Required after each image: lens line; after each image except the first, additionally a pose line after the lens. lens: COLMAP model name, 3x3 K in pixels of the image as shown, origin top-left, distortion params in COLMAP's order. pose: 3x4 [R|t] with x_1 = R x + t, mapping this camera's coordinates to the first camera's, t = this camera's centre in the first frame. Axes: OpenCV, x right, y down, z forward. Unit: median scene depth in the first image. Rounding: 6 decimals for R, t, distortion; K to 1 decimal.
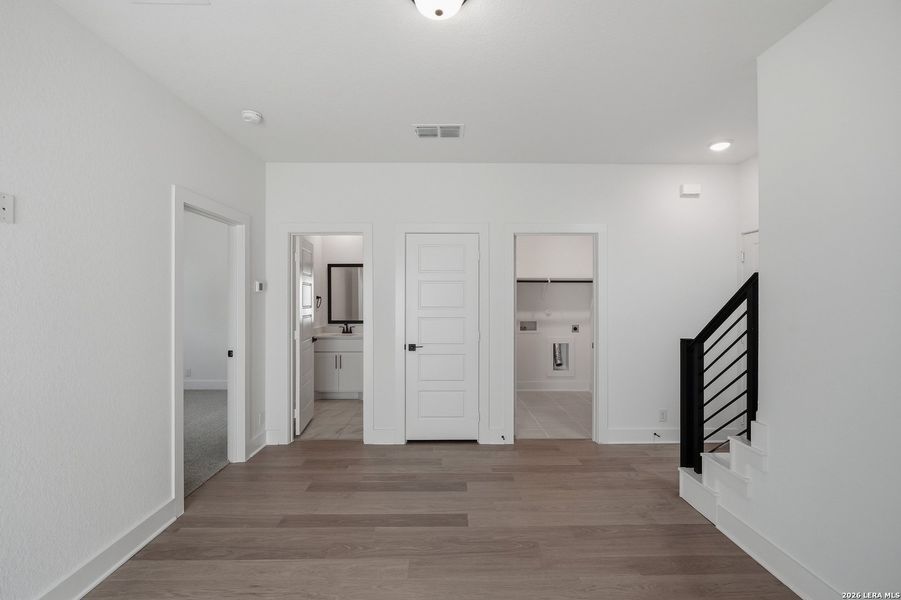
lens RADIAL K [[408.1, 0, 448.7], [0, 408.1, 299.5], [0, 0, 1]] dist [-0.013998, 0.006316]
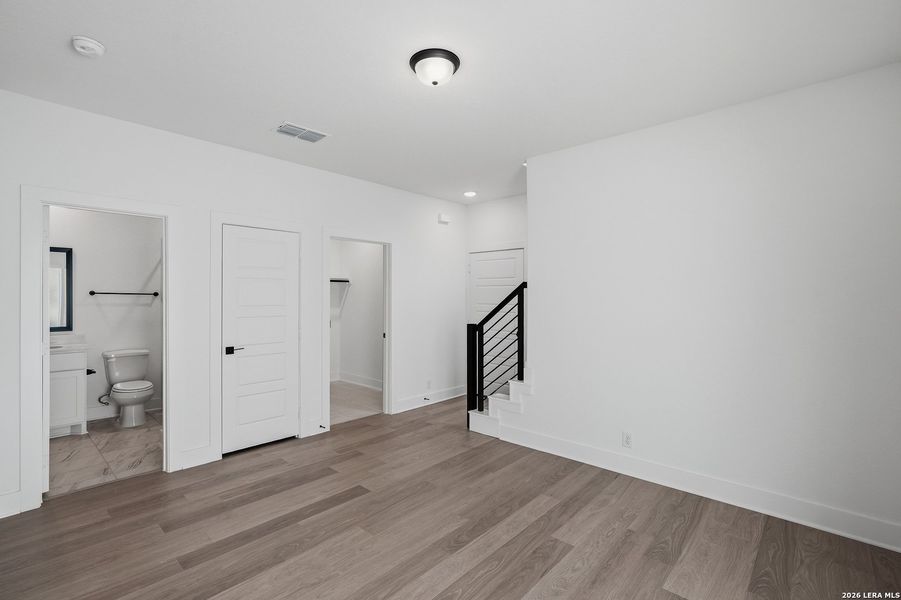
lens RADIAL K [[414.3, 0, 450.5], [0, 414.3, 300.0], [0, 0, 1]] dist [-0.002065, 0.000028]
pose [[0.686200, -0.005576, 0.727391, -0.540464], [0.000566, 0.999974, 0.007131, -0.001296], [-0.727412, -0.004482, 0.686186, 0.014622]]
